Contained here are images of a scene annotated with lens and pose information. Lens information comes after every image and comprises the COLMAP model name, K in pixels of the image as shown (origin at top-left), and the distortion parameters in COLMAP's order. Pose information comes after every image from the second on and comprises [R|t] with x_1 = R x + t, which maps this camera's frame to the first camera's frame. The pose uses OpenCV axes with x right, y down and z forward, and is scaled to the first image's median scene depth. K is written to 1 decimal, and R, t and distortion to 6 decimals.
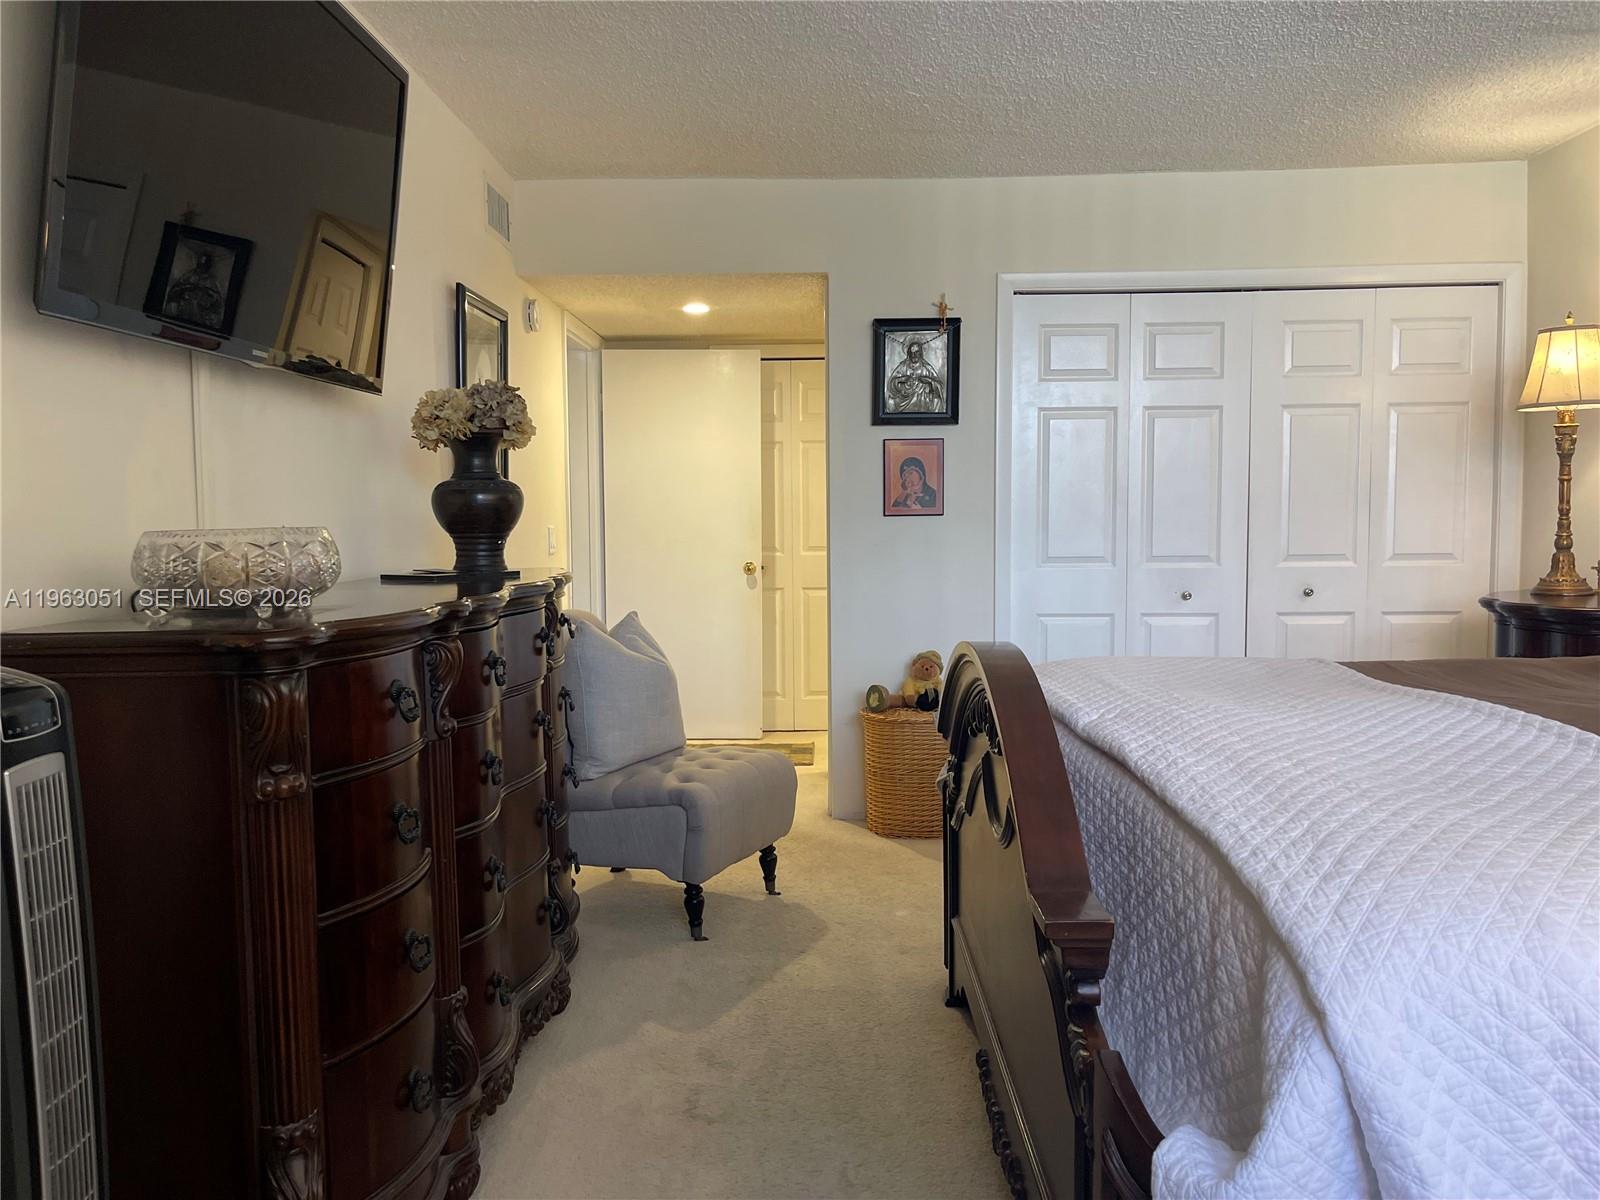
lens RADIAL K [[1203.7, 0, 790.3], [0, 1203.7, 600.8], [0, 0, 1]] dist [0.057262, -0.086744]
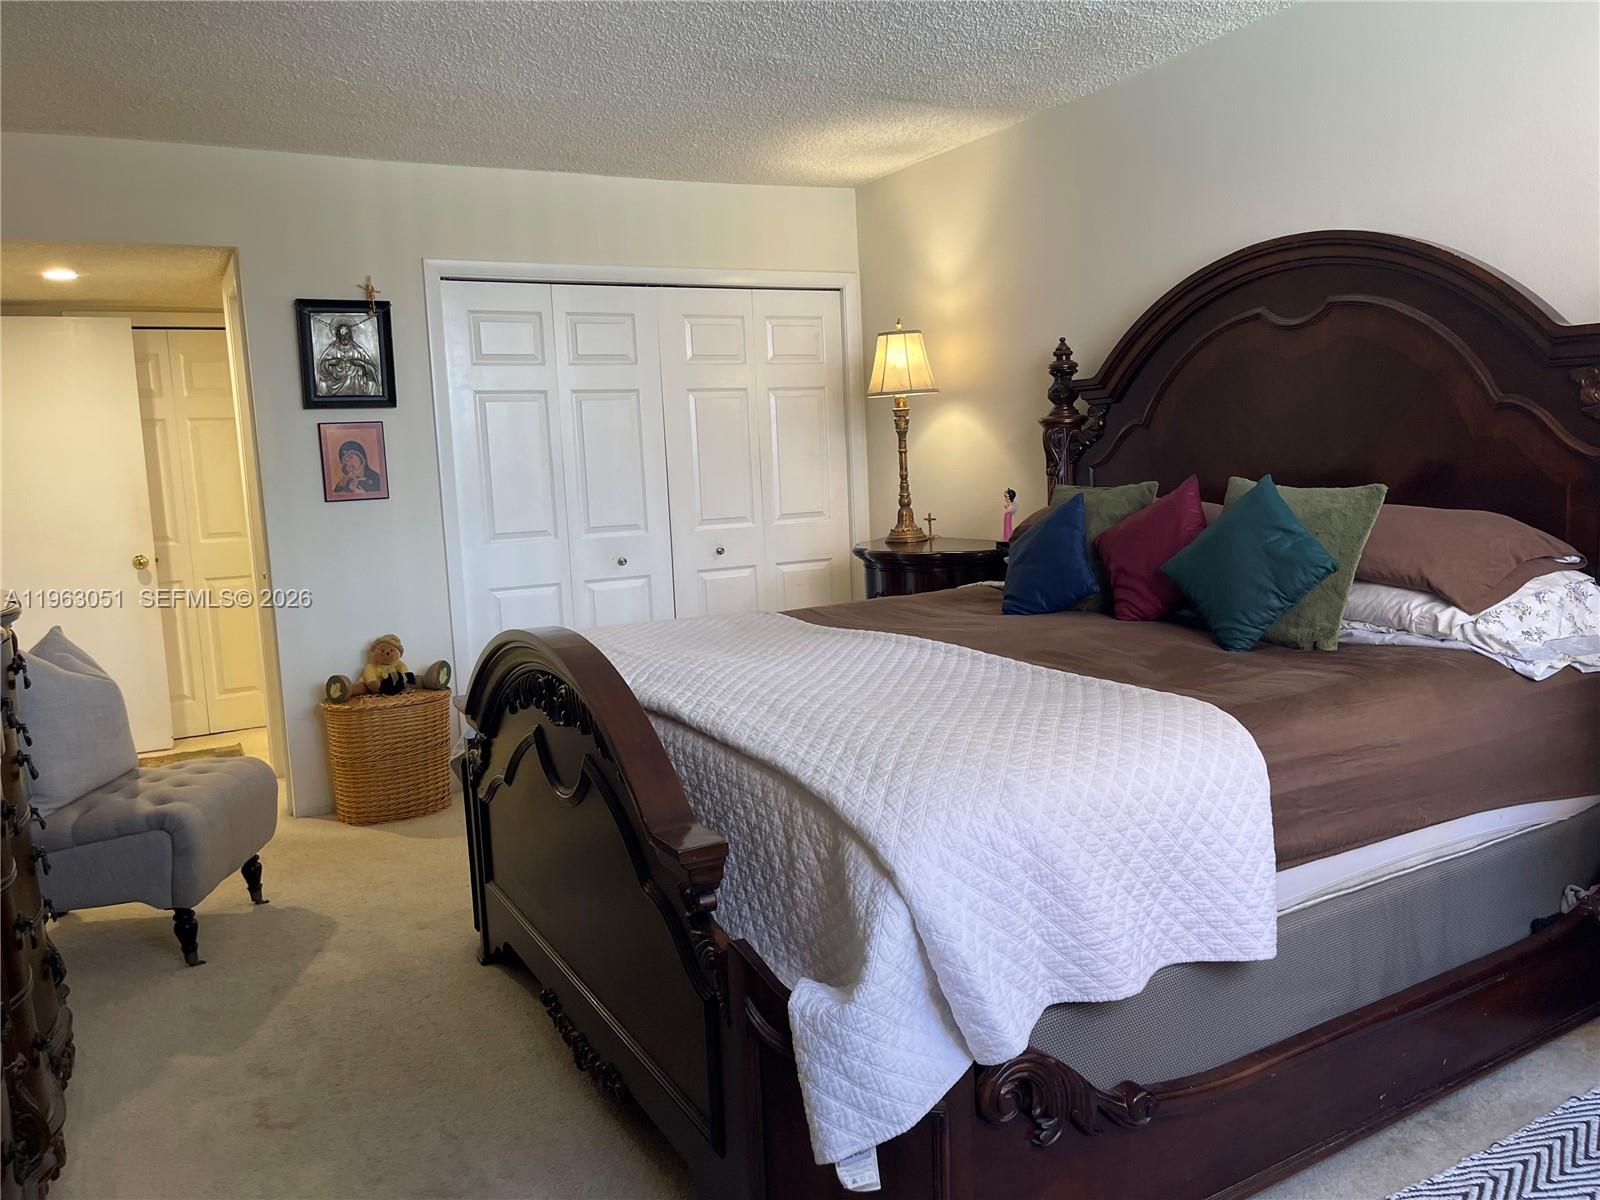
lens RADIAL K [[1203.7, 0, 794.5], [0, 1203.7, 600.9], [0, 0, 1]] dist [0.057262, -0.086744]
pose [[0.867165, -0.088451, 0.490104, -0.083518], [0.071899, 0.996027, 0.052542, -0.015334], [-0.492804, -0.010324, 0.870079, -0.043489]]
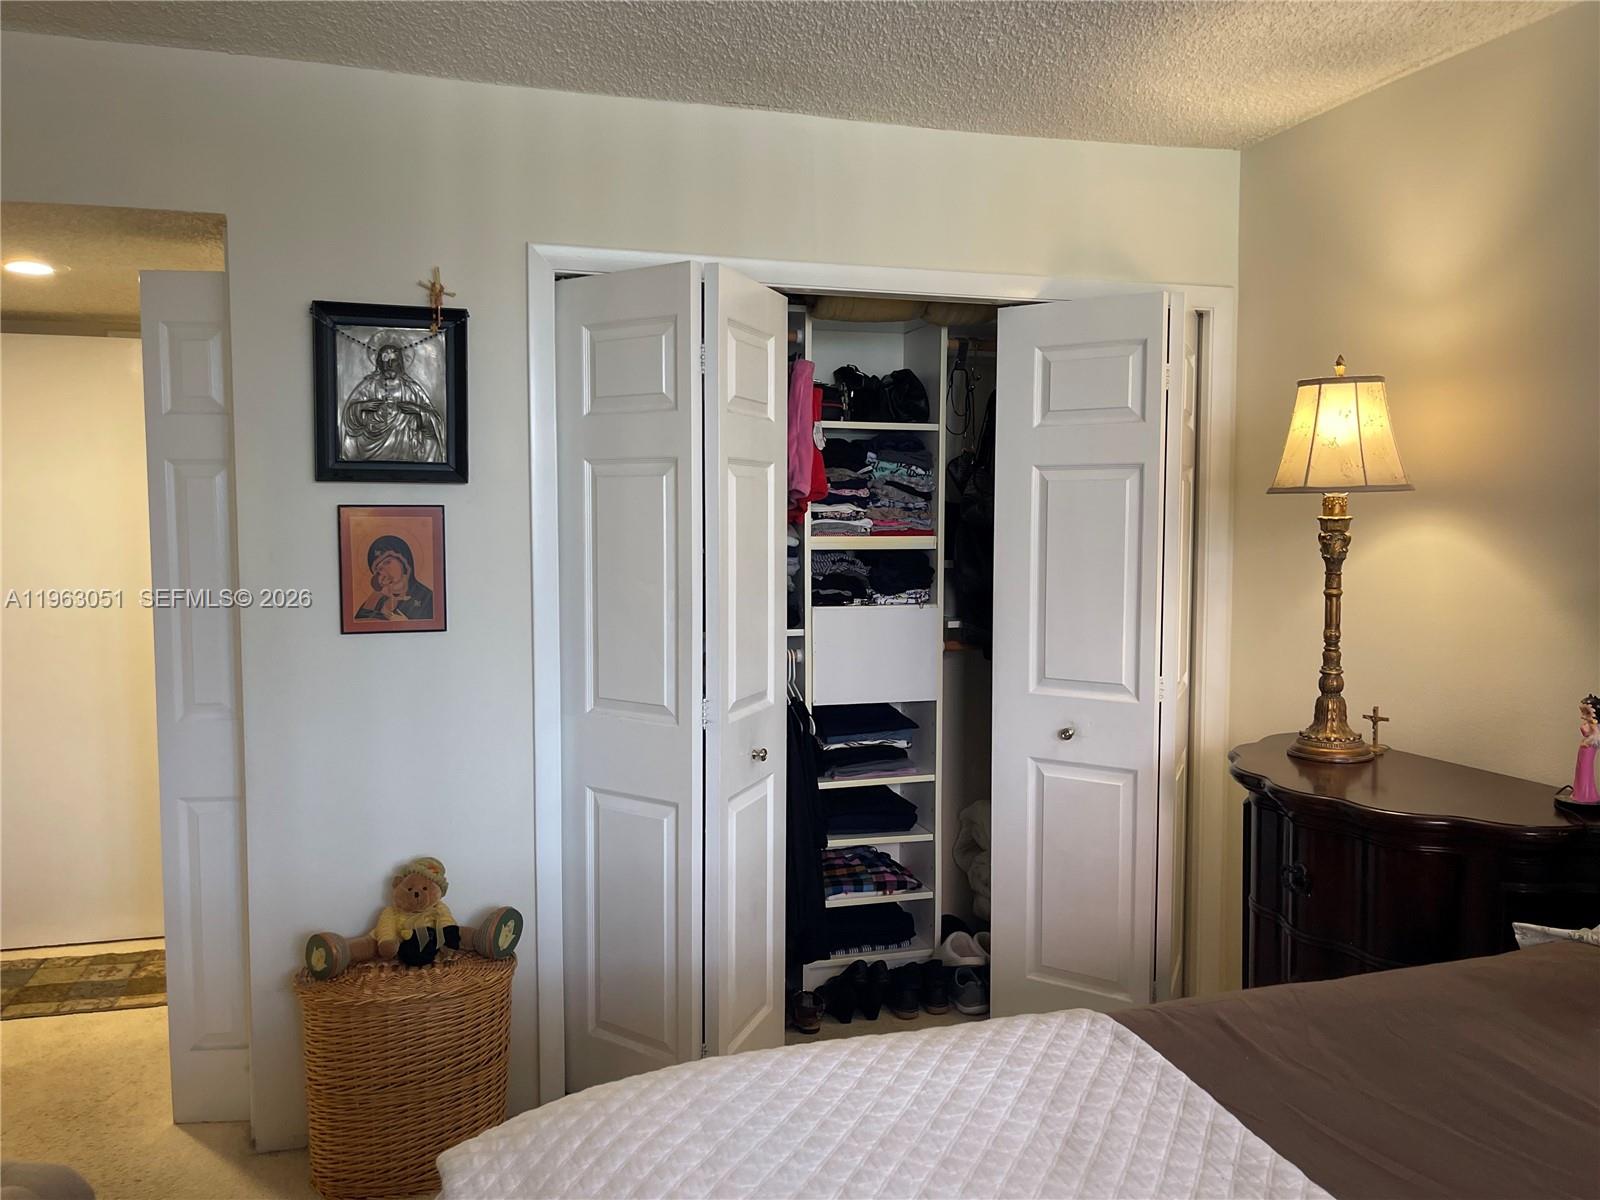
lens RADIAL K [[1203.7, 0, 812.2], [0, 1203.7, 602.3], [0, 0, 1]] dist [0.057262, -0.086744]
pose [[0.943656, -0.012212, 0.330702, 0.102483], [0.014613, 0.999882, -0.004776, -0.082165], [-0.330605, 0.009339, 0.943723, 0.372108]]
